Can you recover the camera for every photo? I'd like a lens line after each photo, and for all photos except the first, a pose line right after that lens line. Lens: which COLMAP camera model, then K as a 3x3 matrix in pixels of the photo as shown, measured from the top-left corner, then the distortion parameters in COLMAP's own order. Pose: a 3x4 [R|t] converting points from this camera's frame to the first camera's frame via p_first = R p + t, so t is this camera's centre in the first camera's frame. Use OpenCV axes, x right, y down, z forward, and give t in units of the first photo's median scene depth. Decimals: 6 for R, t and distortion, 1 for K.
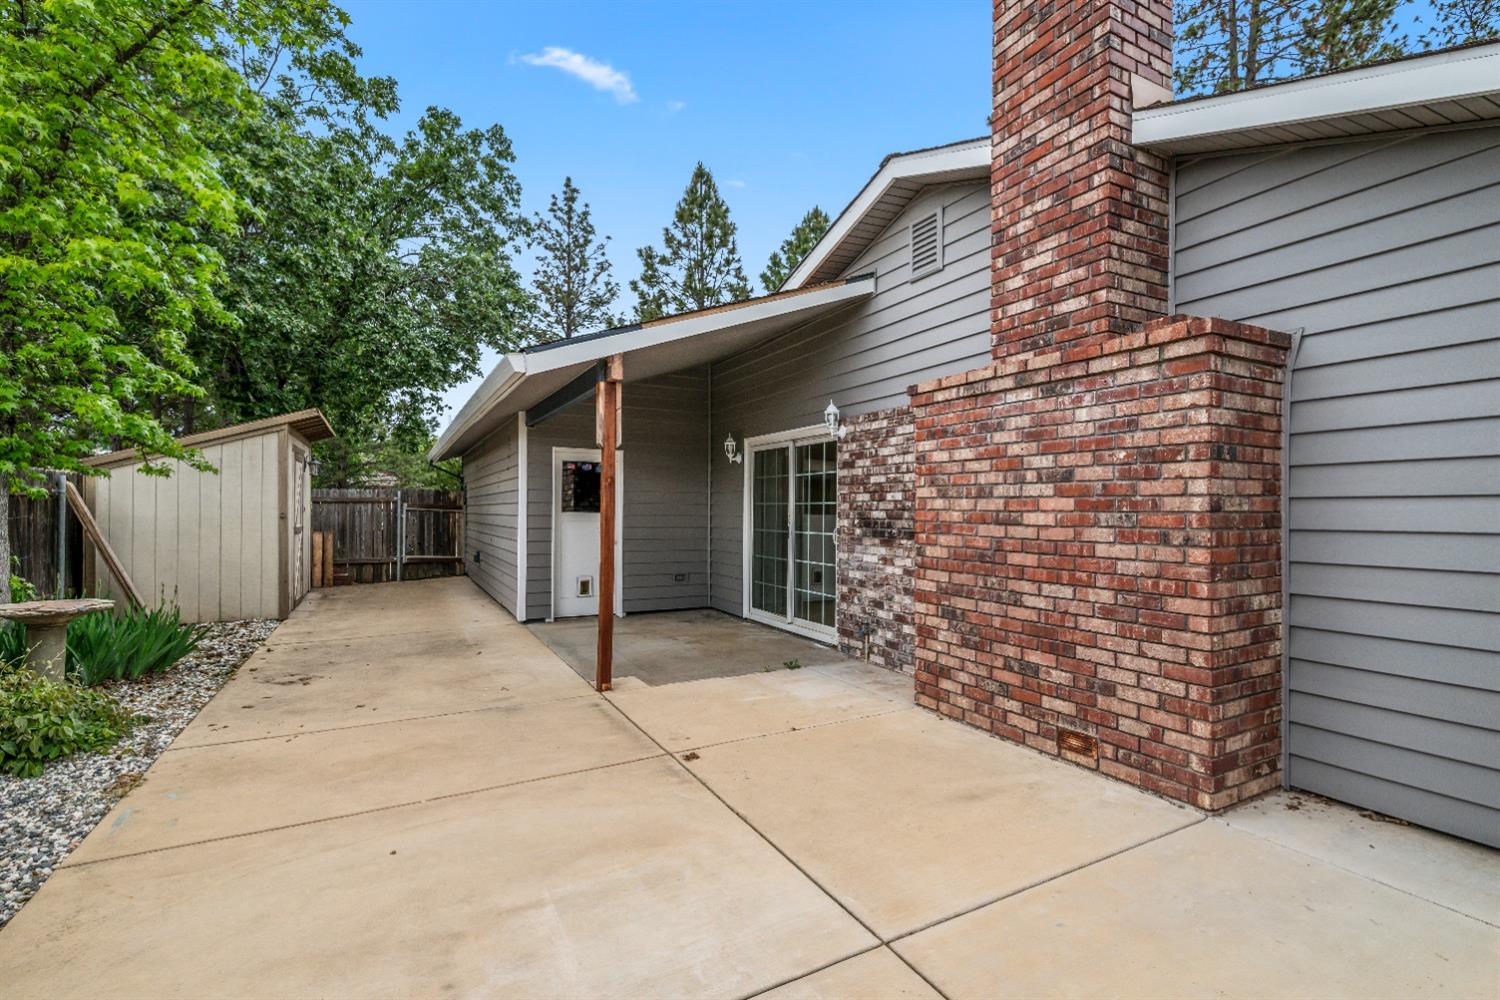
lens RADIAL K [[671.8, 0, 735.1], [0, 671.8, 506.9], [0, 0, 1]] dist [-0.001109, -0.000618]
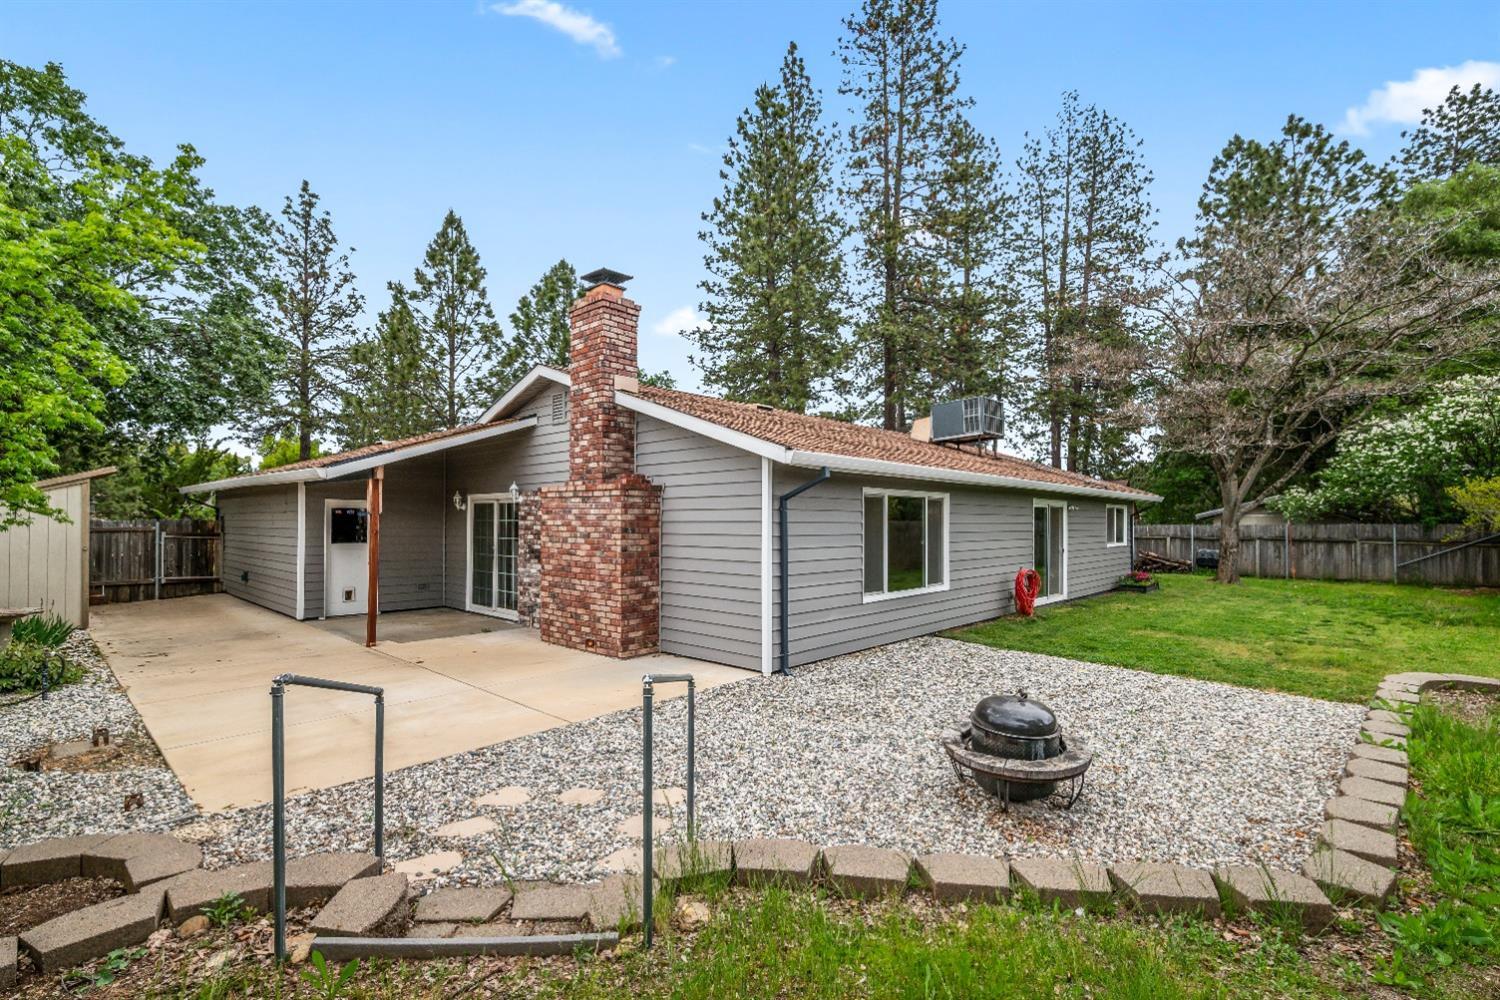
lens RADIAL K [[671.8, 0, 741.8], [0, 671.8, 513.4], [0, 0, 1]] dist [-0.001109, -0.000618]
pose [[0.940411, 0.003562, 0.340020, 0.117072], [-0.001584, 0.999980, -0.006094, -0.071784], [-0.340035, 0.005192, 0.940398, -0.948440]]
